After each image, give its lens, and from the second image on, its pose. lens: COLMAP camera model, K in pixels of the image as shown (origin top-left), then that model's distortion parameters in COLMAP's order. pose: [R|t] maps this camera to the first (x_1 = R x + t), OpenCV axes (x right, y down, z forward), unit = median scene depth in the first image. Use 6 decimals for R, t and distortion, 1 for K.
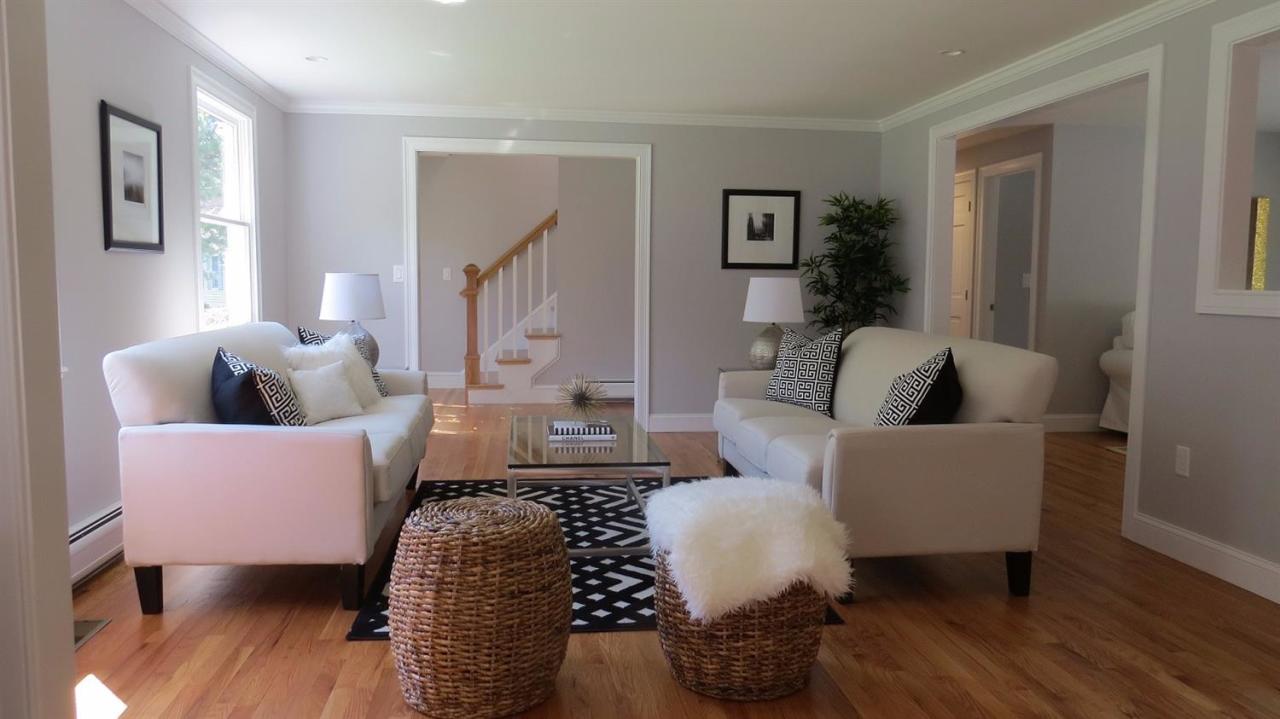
lens RADIAL K [[926.4, 0, 640.0], [0, 926.4, 359.5], [0, 0, 1]] dist [-0.043178, 0.000396]
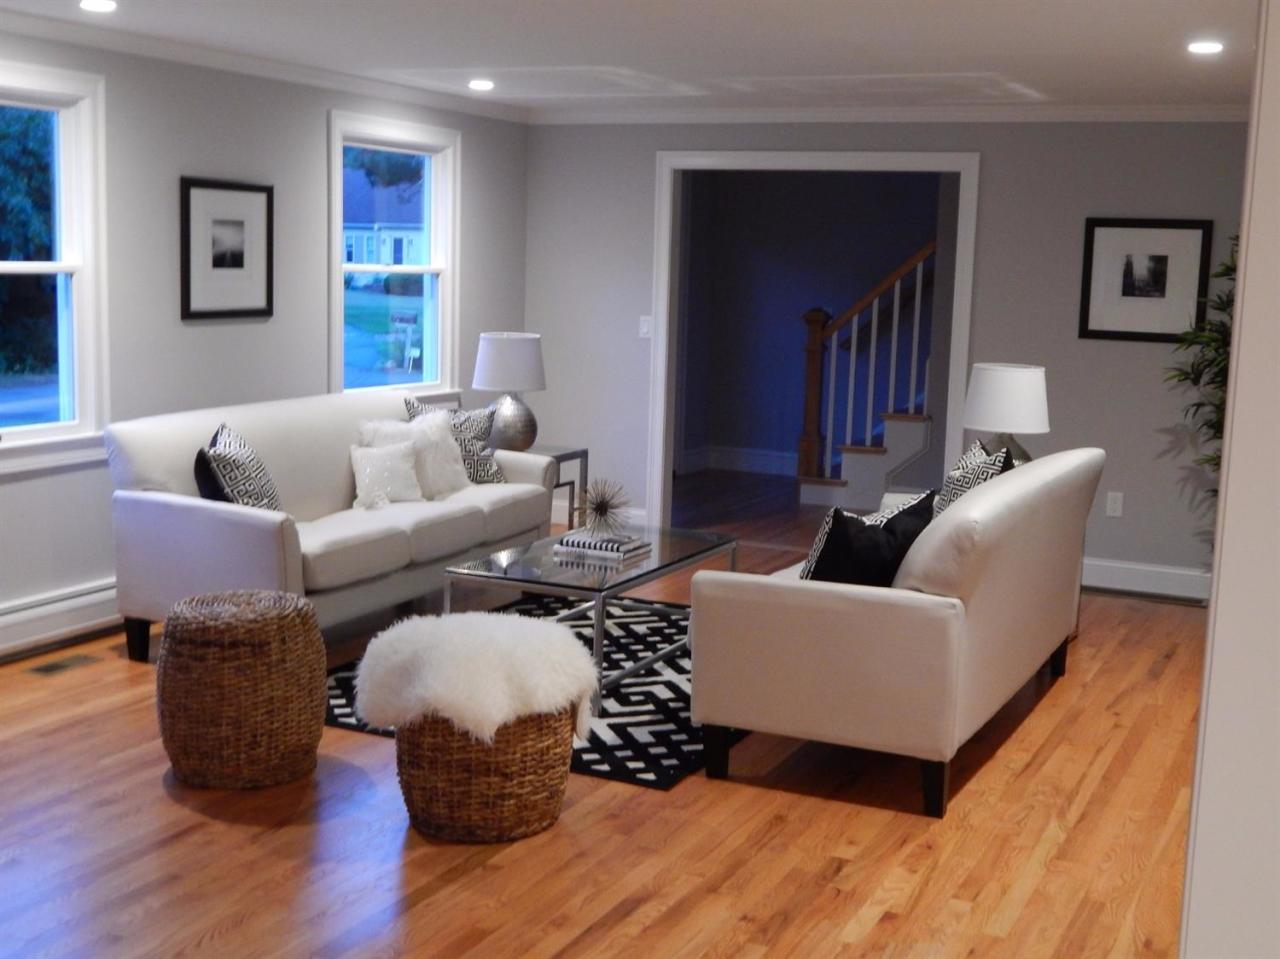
lens RADIAL K [[1577.0, 0, 640.0], [0, 1577.0, 479.5], [0, 0, 1]] dist [-0.009026, -0.028655]
pose [[0.841010, 0.093214, -0.532930, 0.707777], [-0.069848, 0.995509, 0.063897, -0.076005], [0.536492, -0.016514, 0.843744, -0.205646]]
